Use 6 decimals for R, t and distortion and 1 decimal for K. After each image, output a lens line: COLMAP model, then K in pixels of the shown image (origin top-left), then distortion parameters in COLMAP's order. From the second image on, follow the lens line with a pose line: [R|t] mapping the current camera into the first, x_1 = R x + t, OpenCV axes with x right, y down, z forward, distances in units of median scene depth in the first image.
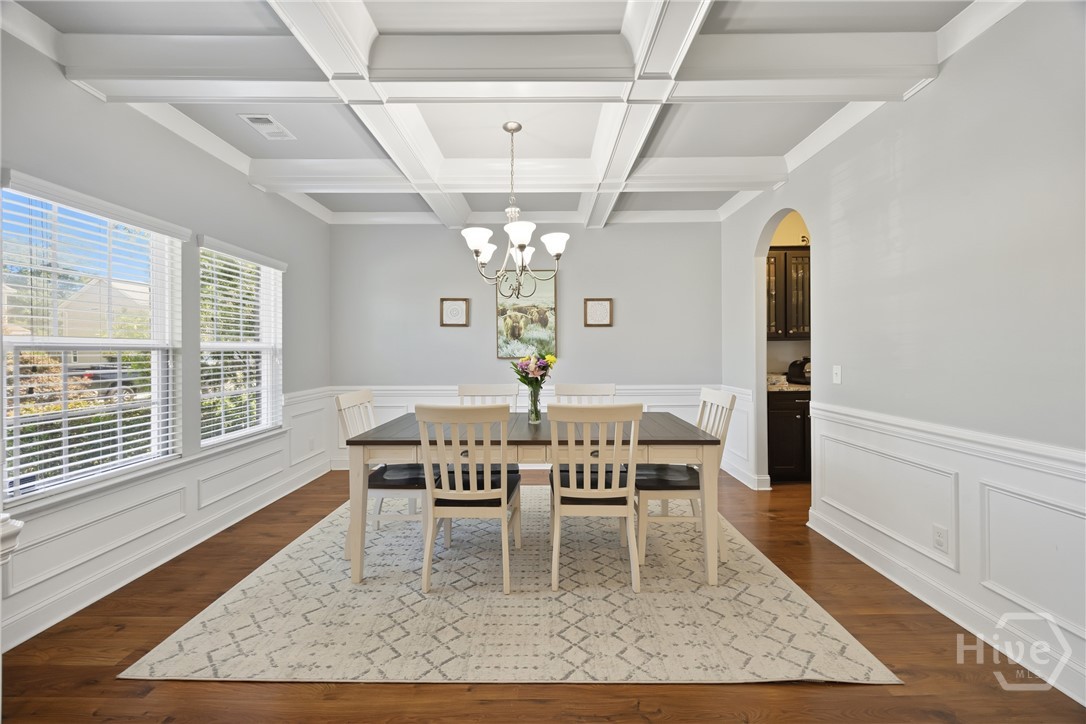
lens RADIAL K [[423.0, 0, 539.2], [0, 423.0, 351.4], [0, 0, 1]] dist [-0.003451, 0.000089]
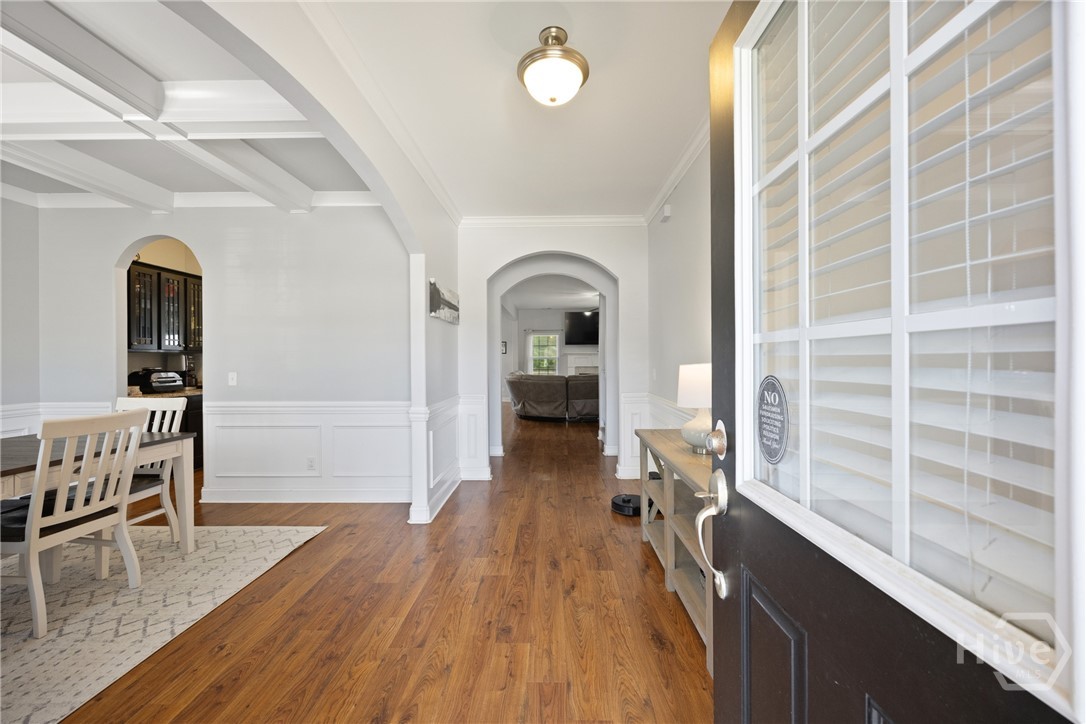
lens RADIAL K [[423.0, 0, 540.9], [0, 423.0, 361.9], [0, 0, 1]] dist [-0.003451, 0.000089]
pose [[0.026910, 0.003060, 0.999633, -0.785972], [0.002195, 0.999993, -0.003120, 0.007005], [-0.999635, 0.002278, 0.026904, -0.049018]]
